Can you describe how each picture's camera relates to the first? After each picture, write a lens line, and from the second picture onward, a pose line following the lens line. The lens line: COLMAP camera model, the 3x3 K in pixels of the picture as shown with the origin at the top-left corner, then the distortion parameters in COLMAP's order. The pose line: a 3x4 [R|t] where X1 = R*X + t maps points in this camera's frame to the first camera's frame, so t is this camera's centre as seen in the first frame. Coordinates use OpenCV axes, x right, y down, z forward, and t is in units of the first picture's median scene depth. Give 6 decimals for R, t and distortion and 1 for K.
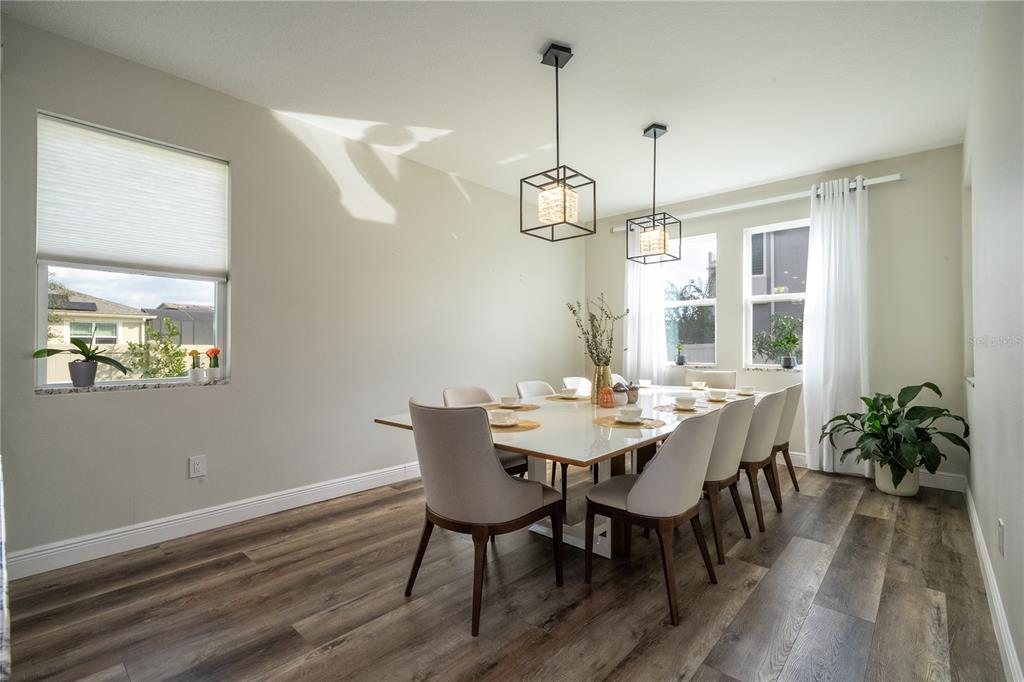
lens RADIAL K [[462.3, 0, 518.2], [0, 462.3, 337.0], [0, 0, 1]] dist [-0.005025, 0.001014]
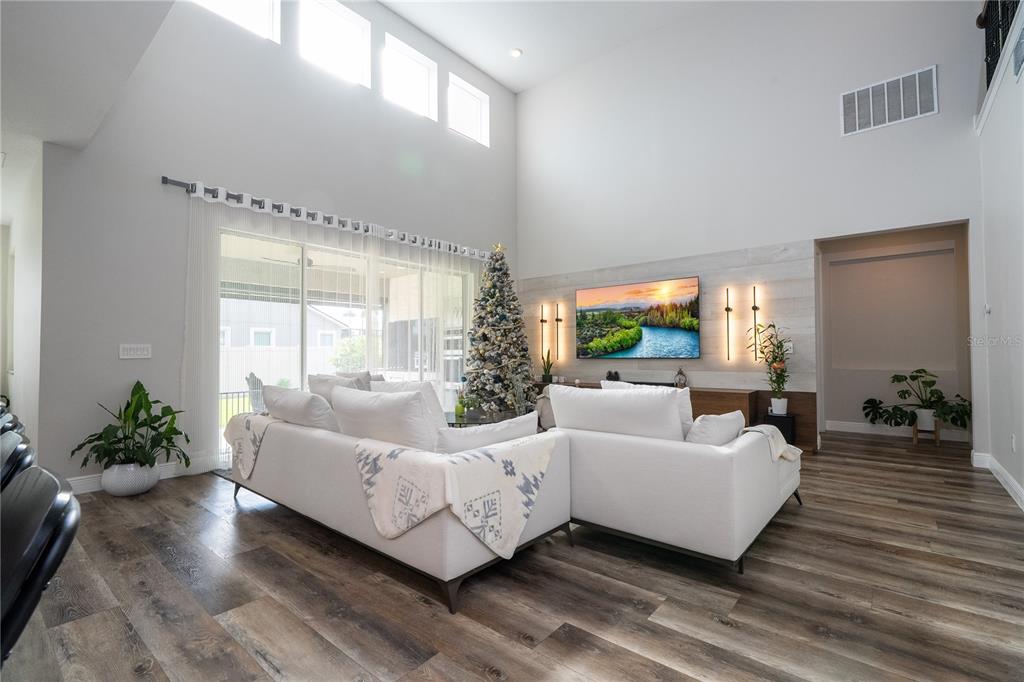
lens RADIAL K [[462.3, 0, 516.7], [0, 462.3, 341.2], [0, 0, 1]] dist [-0.005025, 0.001014]
pose [[-0.041076, 0.026002, 0.998818, -0.763923], [0.000599, 0.999662, -0.025999, 0.025009], [-0.999156, -0.000469, -0.041078, -0.765915]]
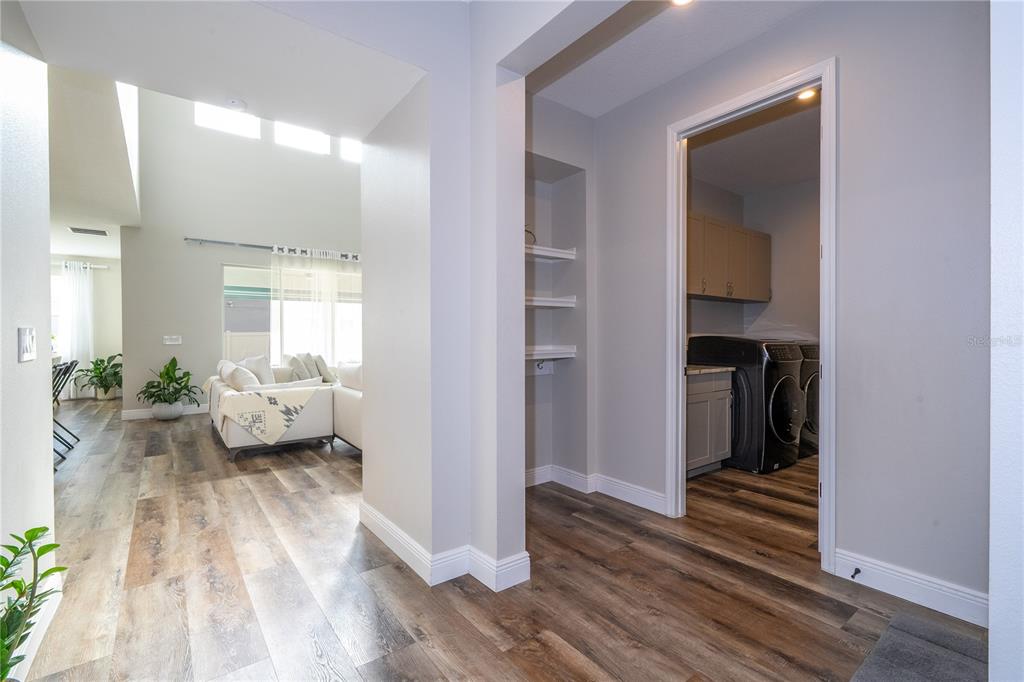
lens RADIAL K [[462.3, 0, 520.4], [0, 462.3, 340.4], [0, 0, 1]] dist [-0.005025, 0.001014]
pose [[0.179694, -0.010257, 0.983669, -1.293013], [-0.000985, 0.999943, 0.010607, -0.001688], [-0.983722, -0.002875, 0.179674, -1.744299]]
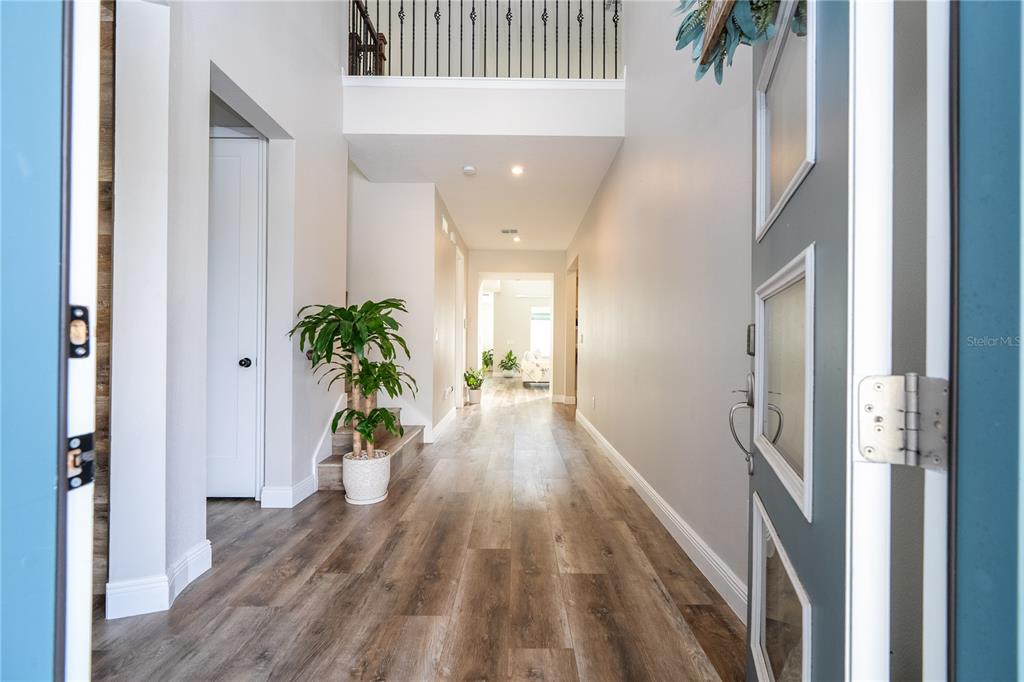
lens RADIAL K [[462.3, 0, 514.8], [0, 462.3, 342.0], [0, 0, 1]] dist [-0.005025, 0.001014]
pose [[0.748478, 0.012220, 0.663047, -2.507796], [-0.014837, 0.999889, -0.001679, 0.025803], [-0.662994, -0.008581, 0.748576, -3.248386]]
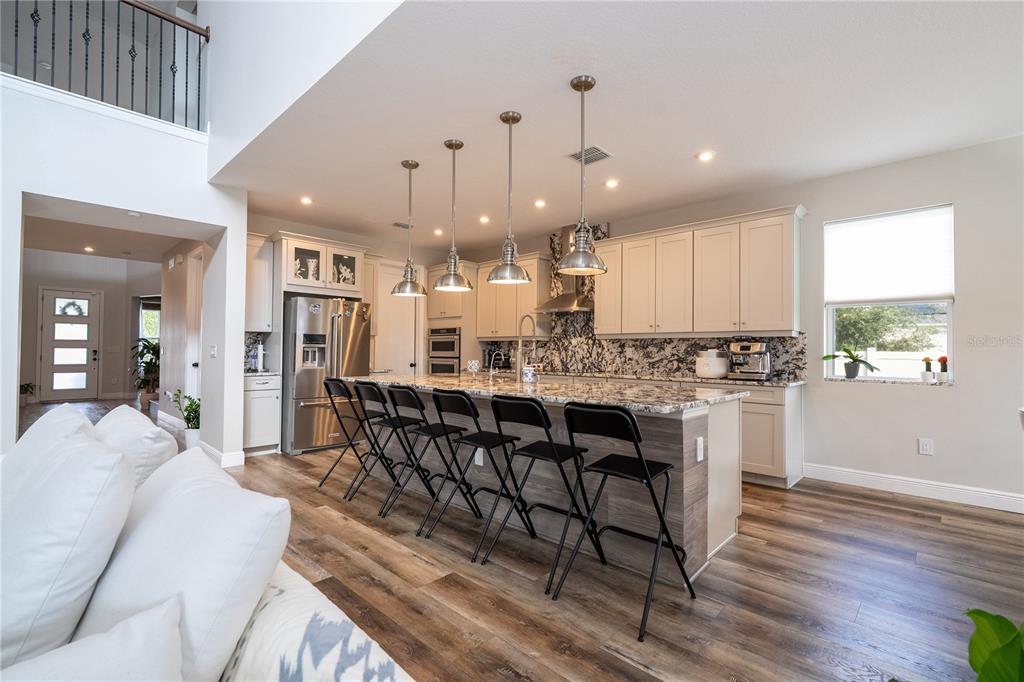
lens RADIAL K [[462.3, 0, 517.6], [0, 462.3, 341.7], [0, 0, 1]] dist [-0.005025, 0.001014]
pose [[-0.026651, -0.020363, -0.999437, 0.554027], [-0.001310, 0.999792, -0.020335, 0.010901], [0.999644, 0.000768, -0.026672, -0.102125]]
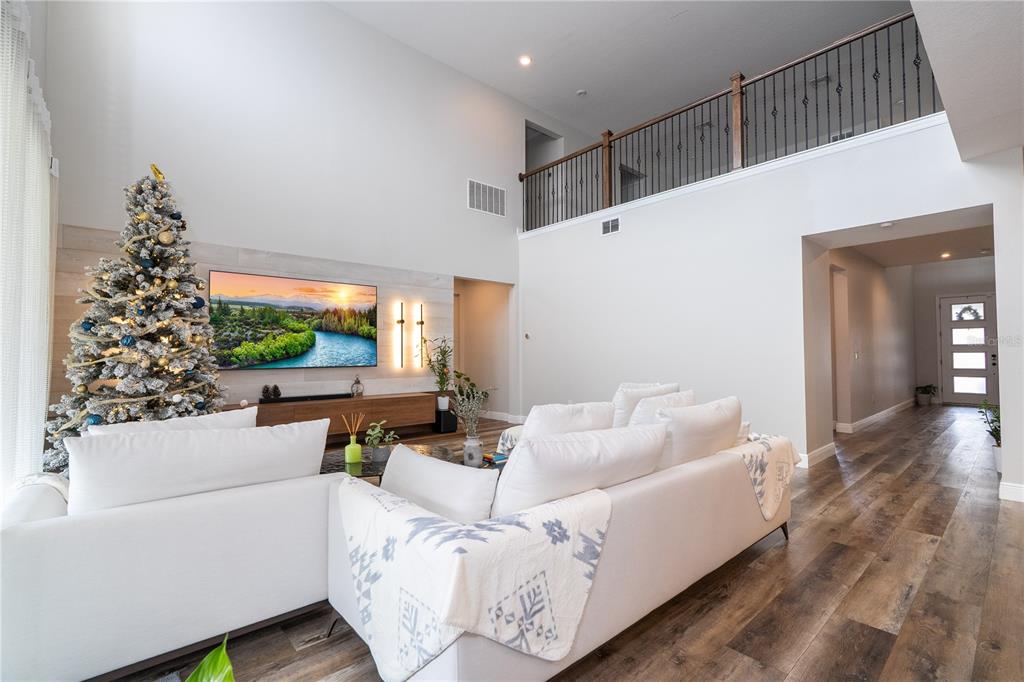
lens RADIAL K [[462.3, 0, 521.8], [0, 462.3, 341.3], [0, 0, 1]] dist [-0.005025, 0.001014]
pose [[-0.994951, 0.008243, 0.100027, 0.244610], [0.004778, 0.999382, -0.034824, 0.012319], [-0.100252, -0.034170, -0.994375, 0.218921]]
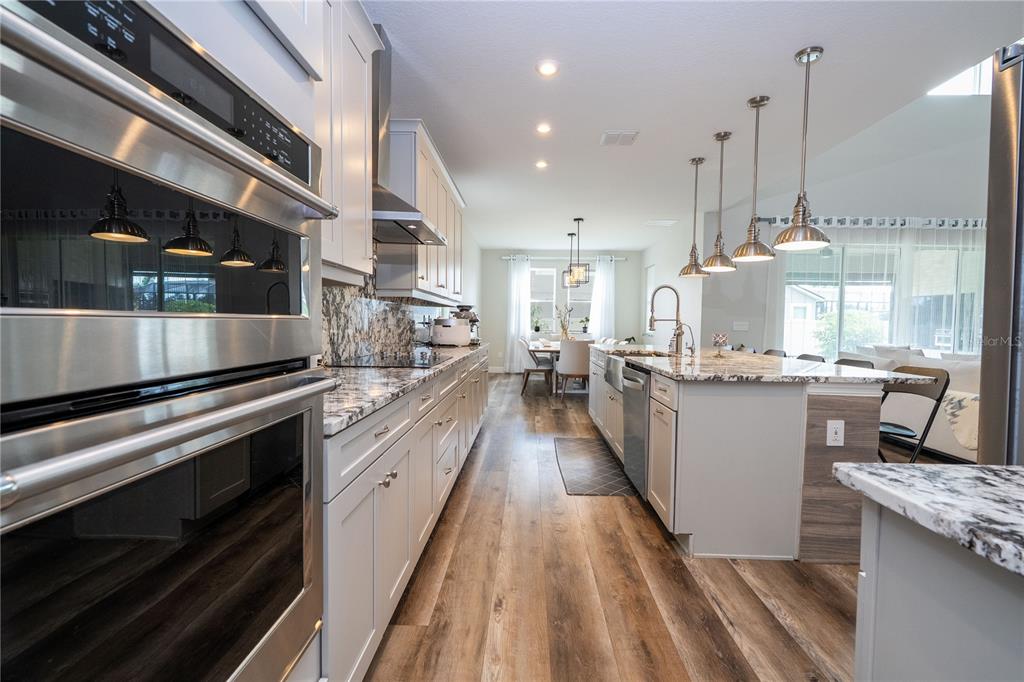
lens RADIAL K [[462.3, 0, 523.3], [0, 462.3, 334.0], [0, 0, 1]] dist [-0.005025, 0.001014]
pose [[0.758426, -0.004990, 0.651740, -1.577371], [-0.014660, 0.999587, 0.024713, 0.015459], [-0.651595, -0.028298, 0.758039, -0.728807]]
